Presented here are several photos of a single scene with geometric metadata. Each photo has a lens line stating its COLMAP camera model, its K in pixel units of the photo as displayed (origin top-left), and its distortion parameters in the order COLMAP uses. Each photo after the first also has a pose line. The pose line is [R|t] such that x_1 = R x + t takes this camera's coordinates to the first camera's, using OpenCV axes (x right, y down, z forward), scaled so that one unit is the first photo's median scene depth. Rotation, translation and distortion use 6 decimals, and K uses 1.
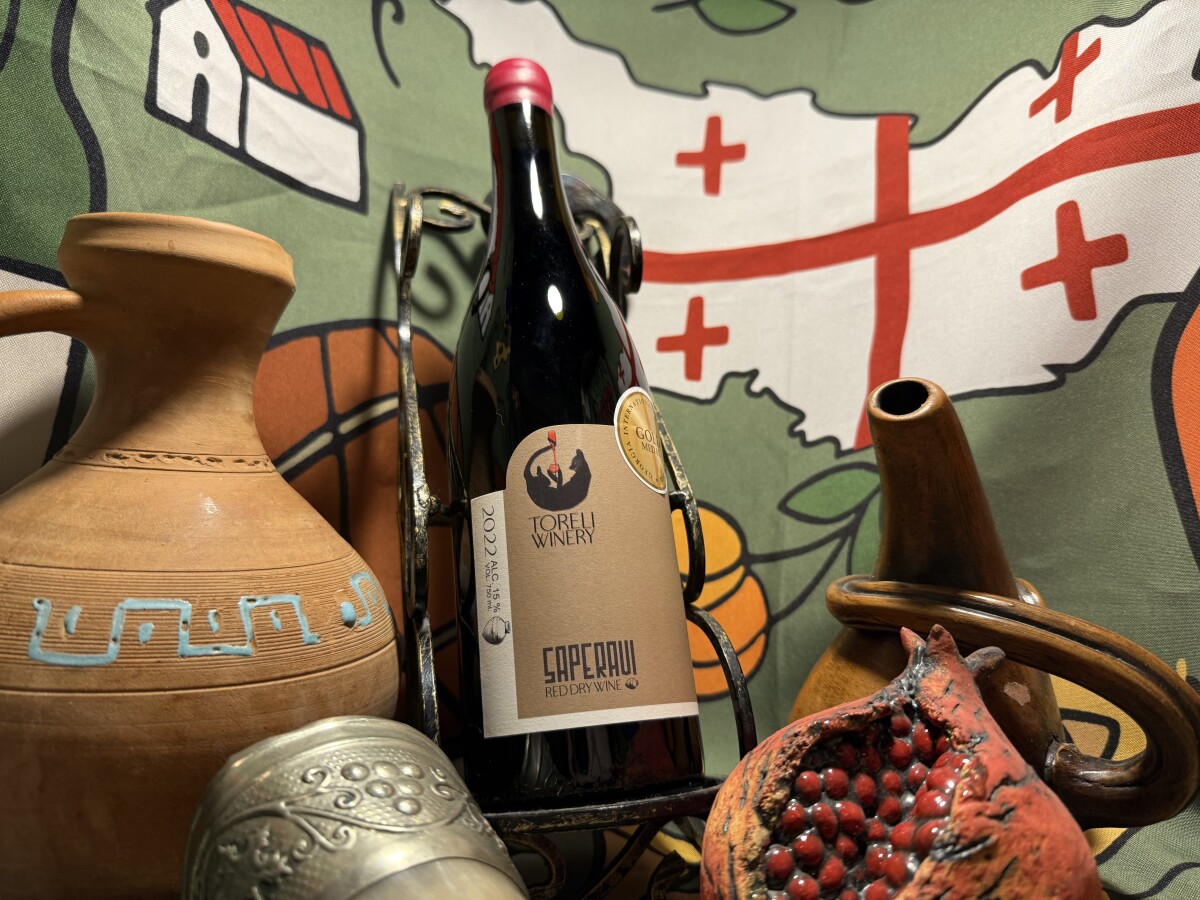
lens RADIAL K [[823.8, 0, 598.9], [0, 823.8, 456.2], [0, 0, 1]] dist [-0.047226, 0.019228]
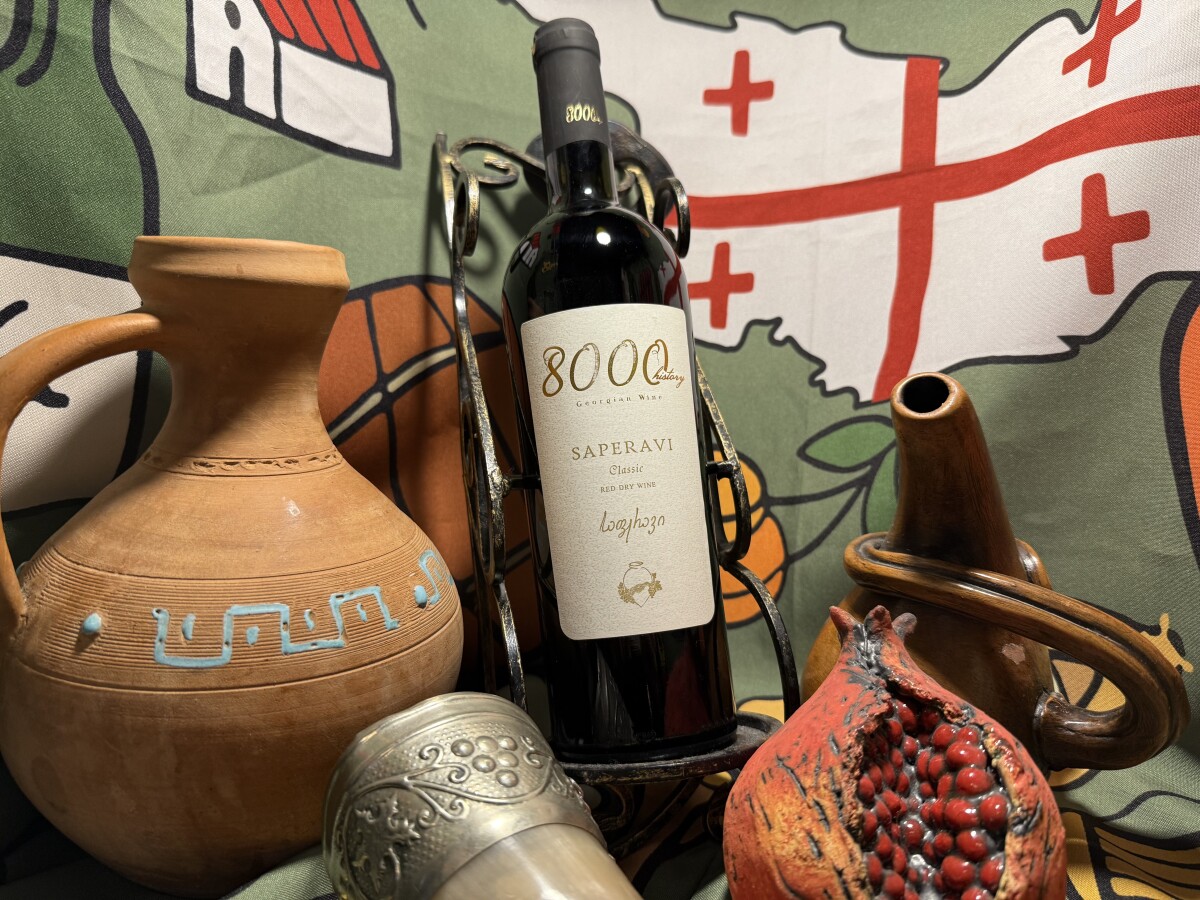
lens RADIAL K [[807.8, 0, 602.9], [0, 807.8, 451.5], [0, 0, 1]] dist [-0.028955, 0.001276]
pose [[0.999945, -0.007183, -0.007660, -0.047005], [0.008246, 0.988753, 0.149329, -0.171684], [0.006501, -0.149384, 0.988758, -0.062405]]
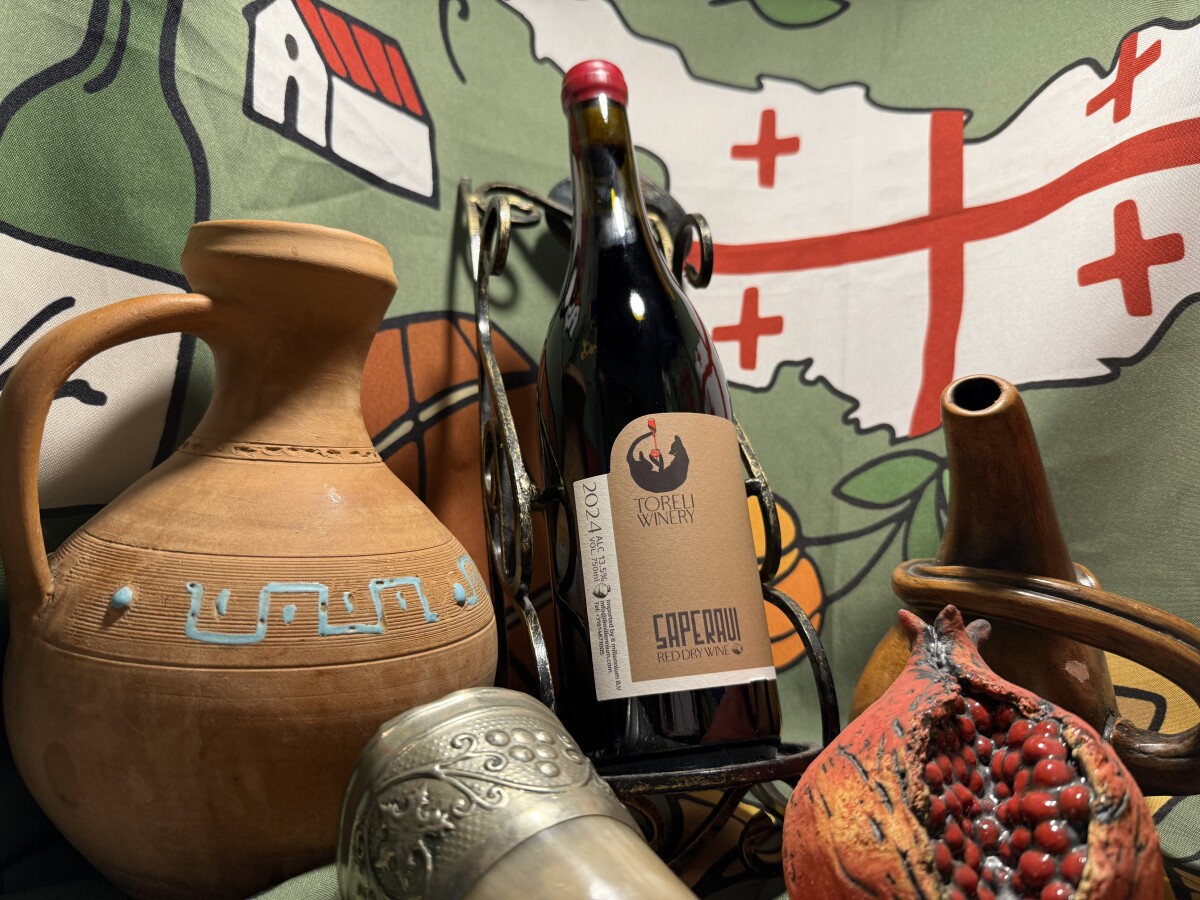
lens RADIAL K [[812.6, 0, 605.5], [0, 812.6, 458.6], [0, 0, 1]] dist [-0.033734, 0.005451]
pose [[0.999924, 0.002430, -0.012075, -0.103499], [-0.002040, 0.999478, 0.032230, -0.022055], [0.012147, -0.032203, 0.999408, -0.058531]]
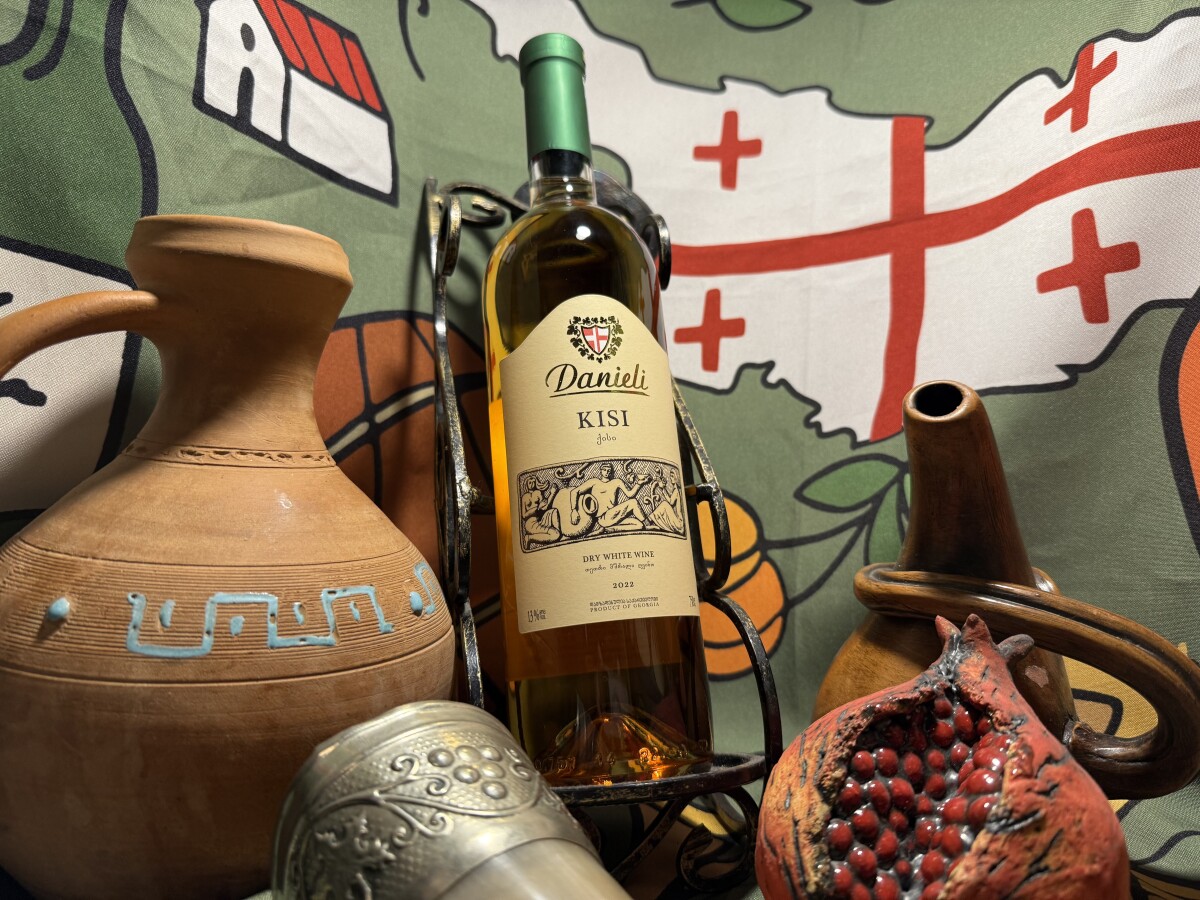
lens RADIAL K [[812.9, 0, 603.0], [0, 812.9, 456.1], [0, 0, 1]] dist [-0.030544, 0.002761]
pose [[0.999487, 0.005111, 0.031625, -0.103357], [-0.005987, 0.999599, 0.027688, -0.026822], [-0.031470, -0.027863, 0.999116, -0.038485]]
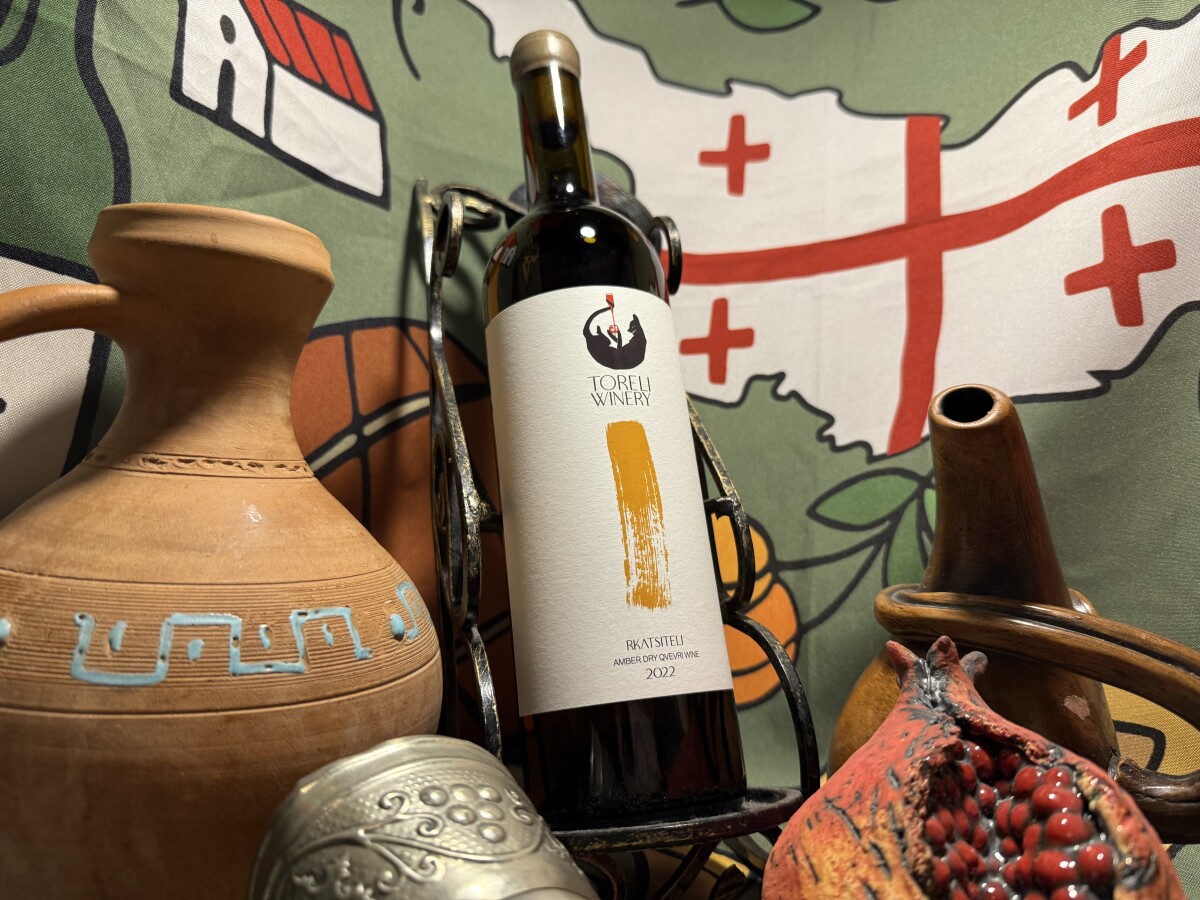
lens RADIAL K [[823.8, 0, 598.9], [0, 823.8, 456.2], [0, 0, 1]] dist [-0.047226, 0.019228]
pose [[0.999711, 0.005811, 0.023337, -0.096704], [-0.005835, 0.999983, 0.000959, -0.008931], [-0.023331, -0.001095, 0.999727, 0.040175]]
